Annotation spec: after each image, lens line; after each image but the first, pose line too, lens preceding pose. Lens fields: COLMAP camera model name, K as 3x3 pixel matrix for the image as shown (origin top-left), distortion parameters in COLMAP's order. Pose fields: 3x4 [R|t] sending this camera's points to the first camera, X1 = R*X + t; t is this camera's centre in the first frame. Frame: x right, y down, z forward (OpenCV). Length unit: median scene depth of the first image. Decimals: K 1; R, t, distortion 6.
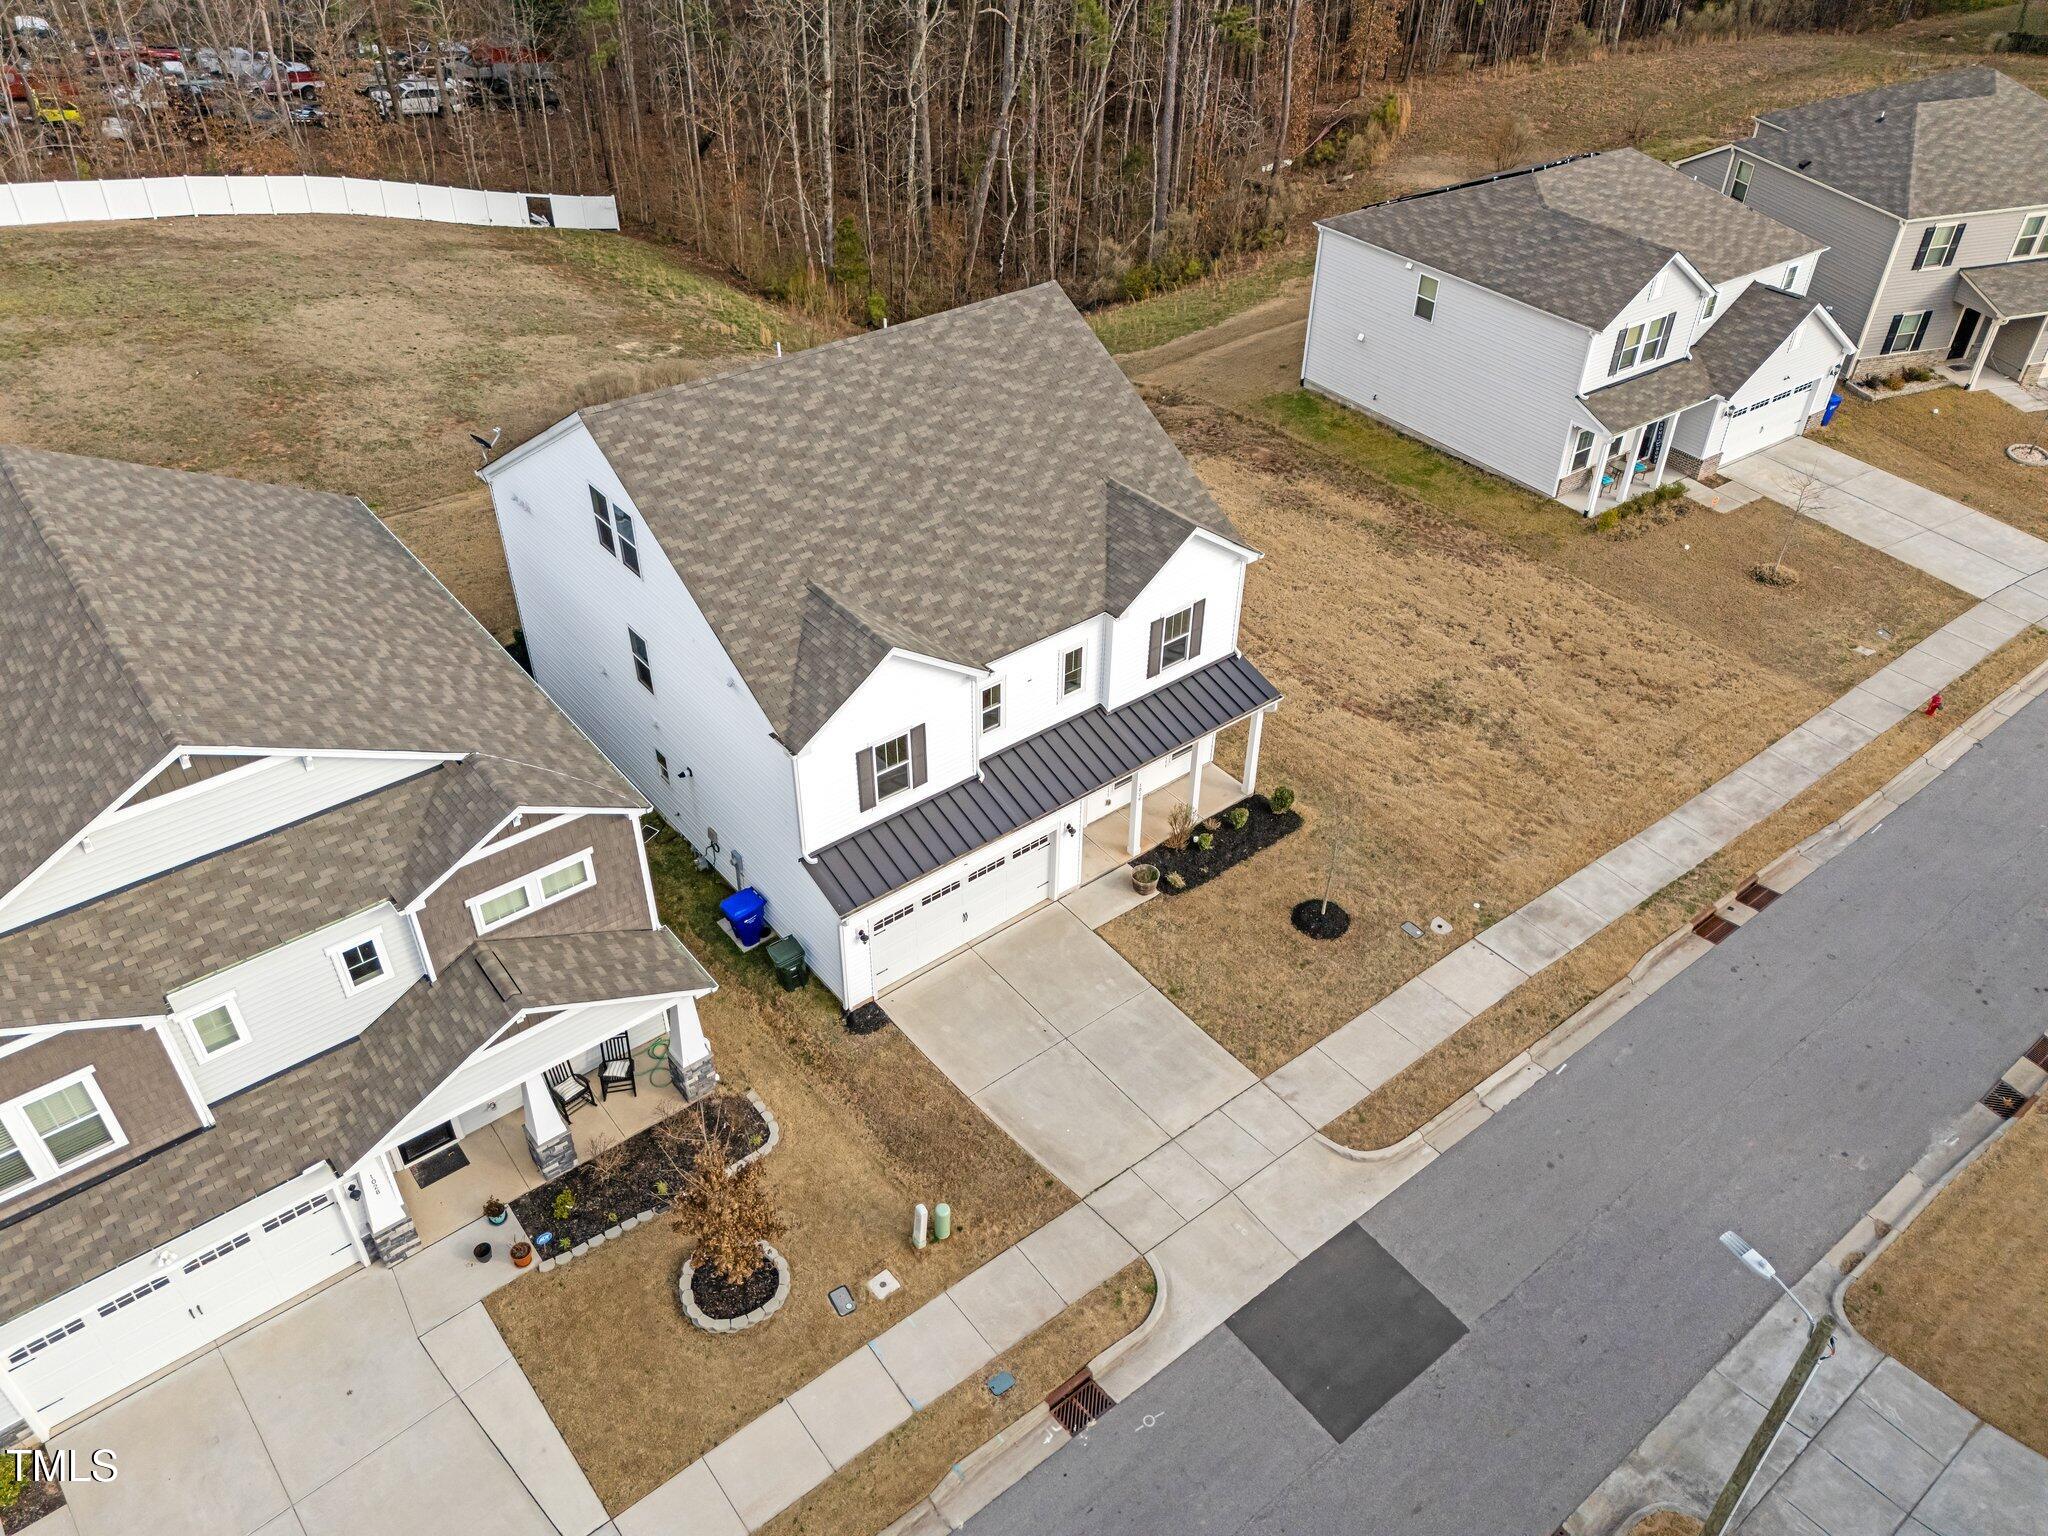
lens RADIAL K [[1496.1, 0, 1016.9], [0, 1496.1, 770.5], [0, 0, 1]] dist [0.066704, -0.054918]
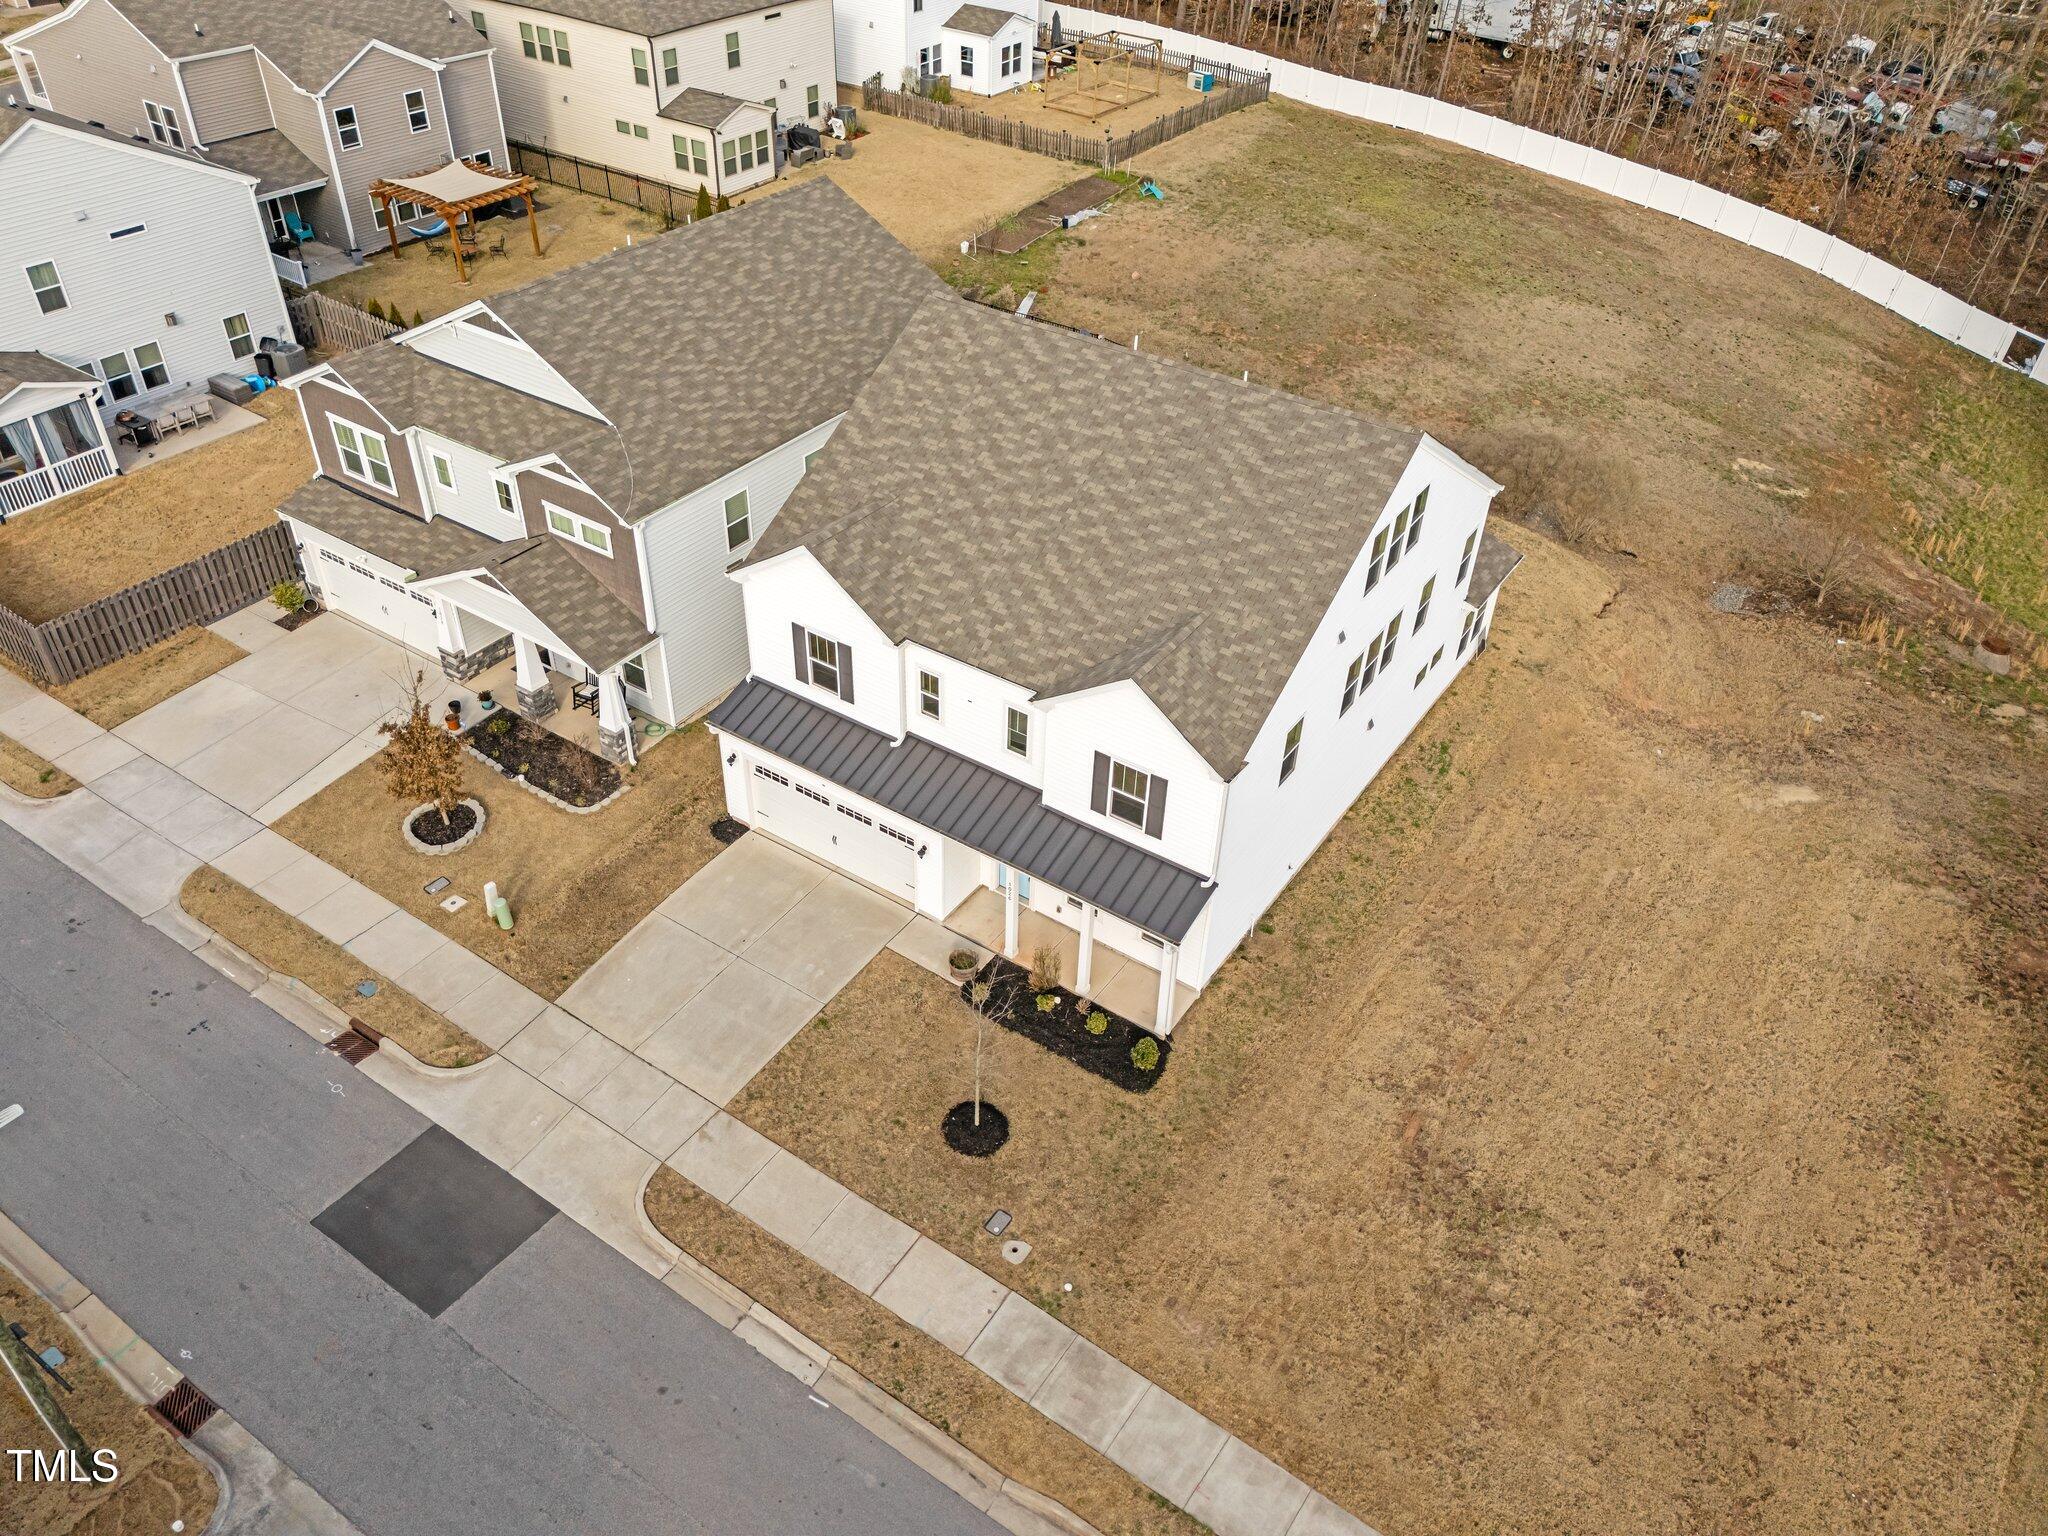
lens RADIAL K [[1496.1, 0, 1024.4], [0, 1496.1, 760.6], [0, 0, 1]] dist [0.066704, -0.054918]
pose [[0.304351, 0.584531, -0.752126, 0.781422], [-0.605832, 0.728092, 0.320700, -0.369068], [0.735076, 0.358057, 0.575724, 0.478393]]
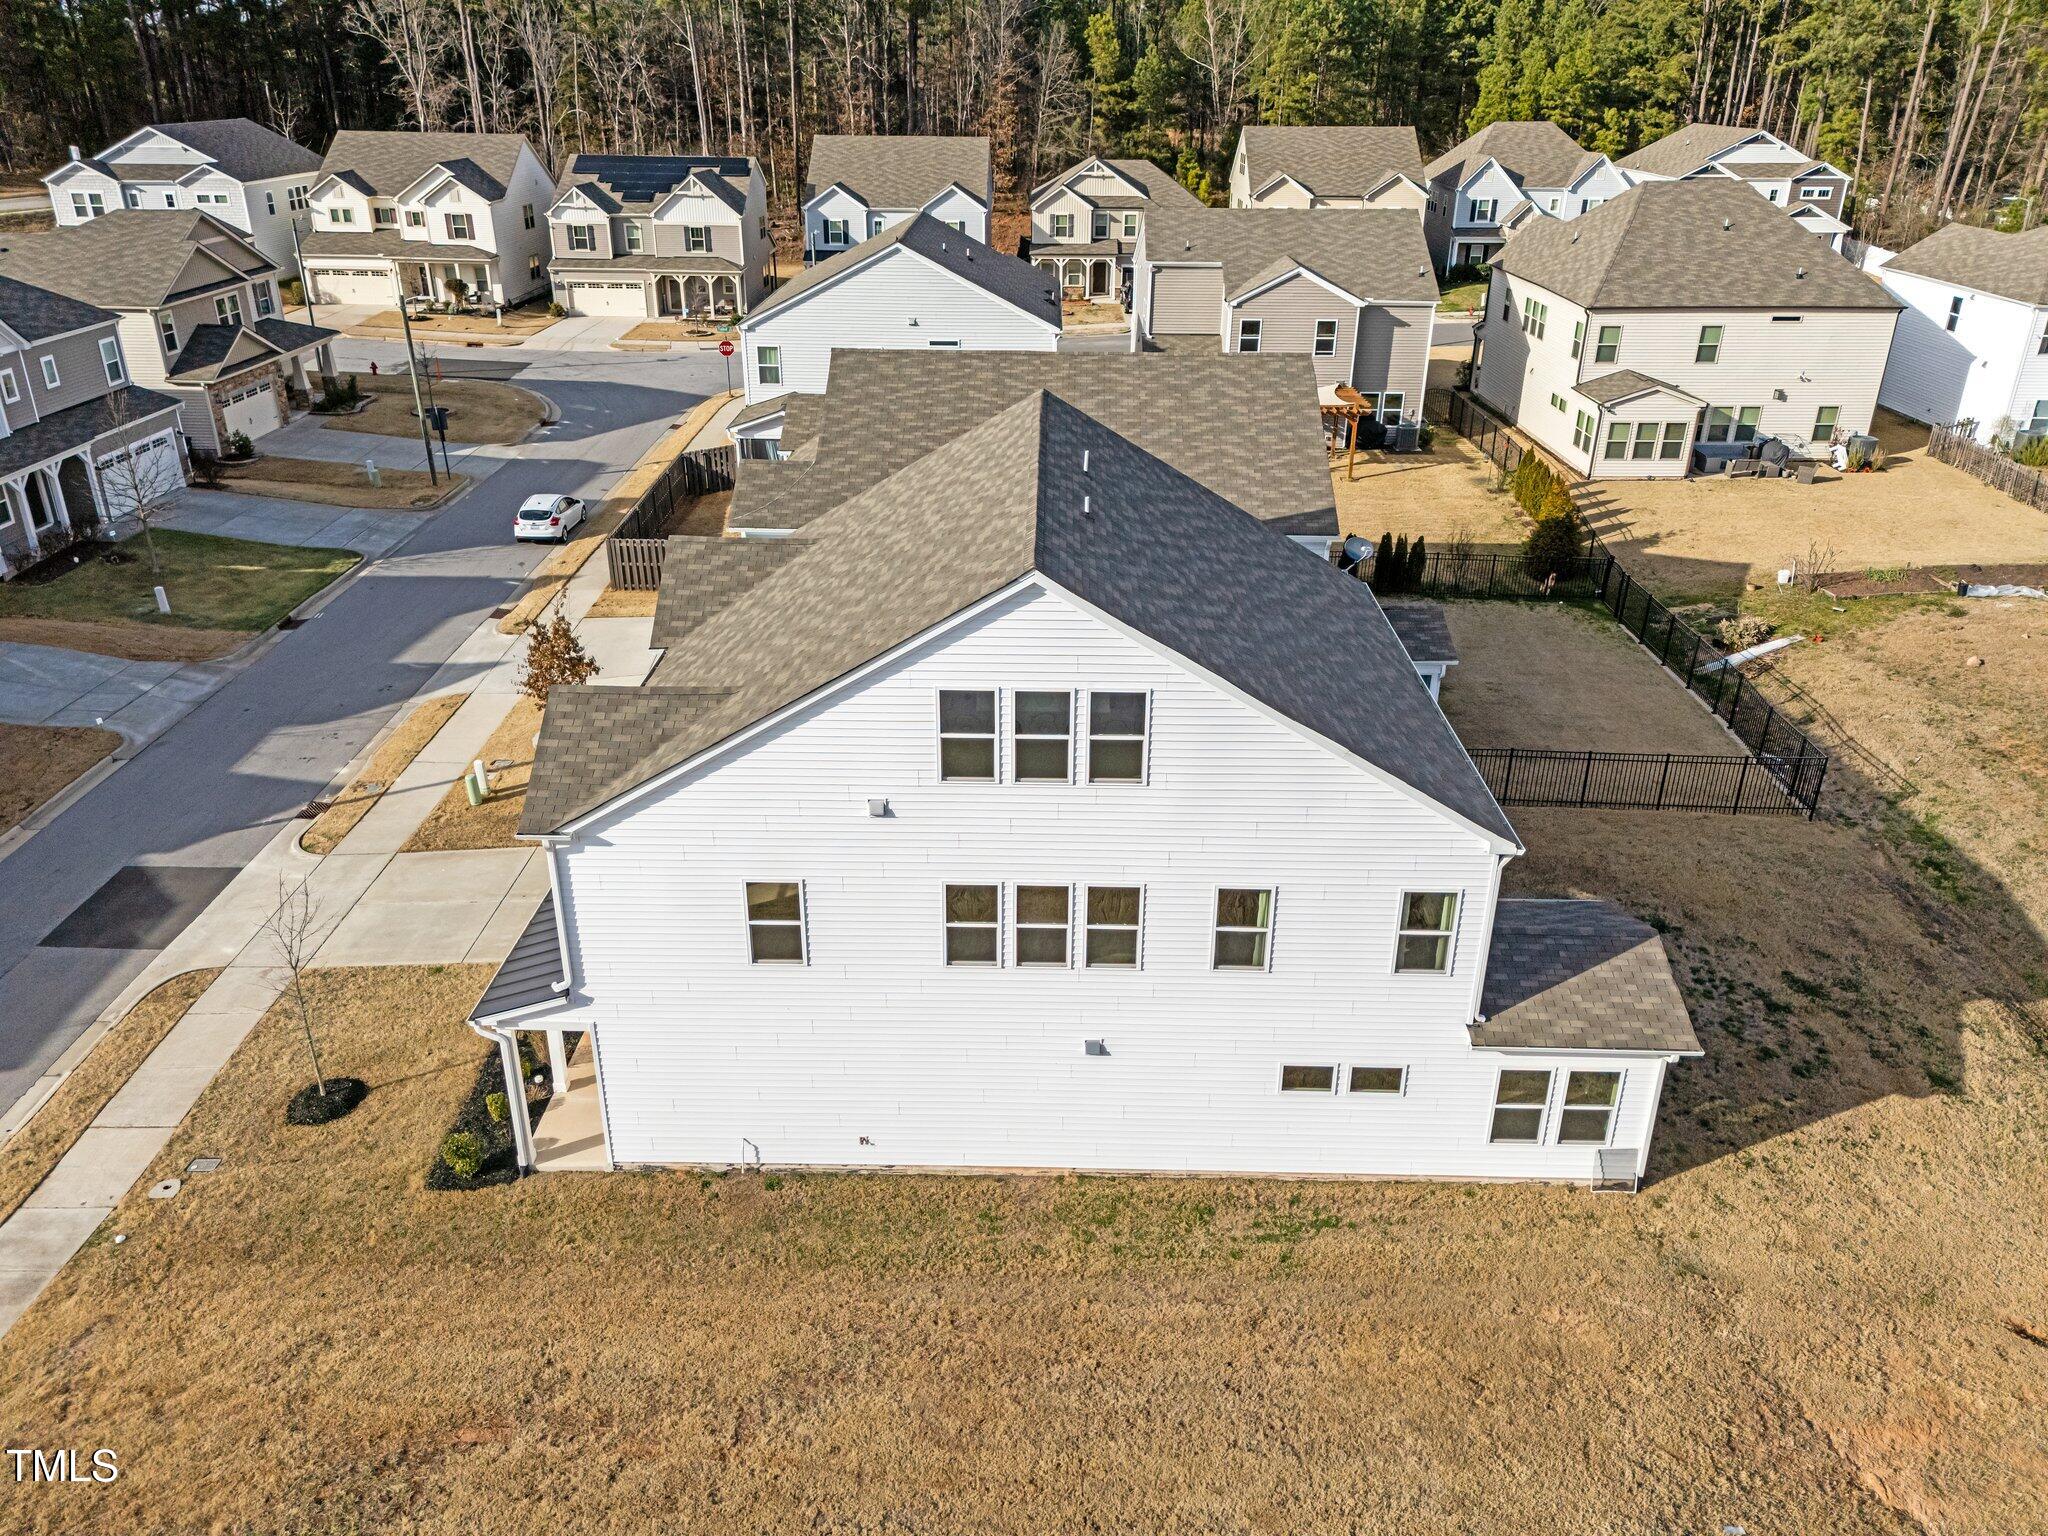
lens RADIAL K [[1496.1, 0, 1028.4], [0, 1496.1, 758.4], [0, 0, 1]] dist [0.066704, -0.054918]
pose [[-0.630942, 0.312963, -0.709906, 0.504955], [-0.486756, 0.552845, 0.676336, -0.749924], [0.604136, 0.772280, -0.196476, 1.315019]]
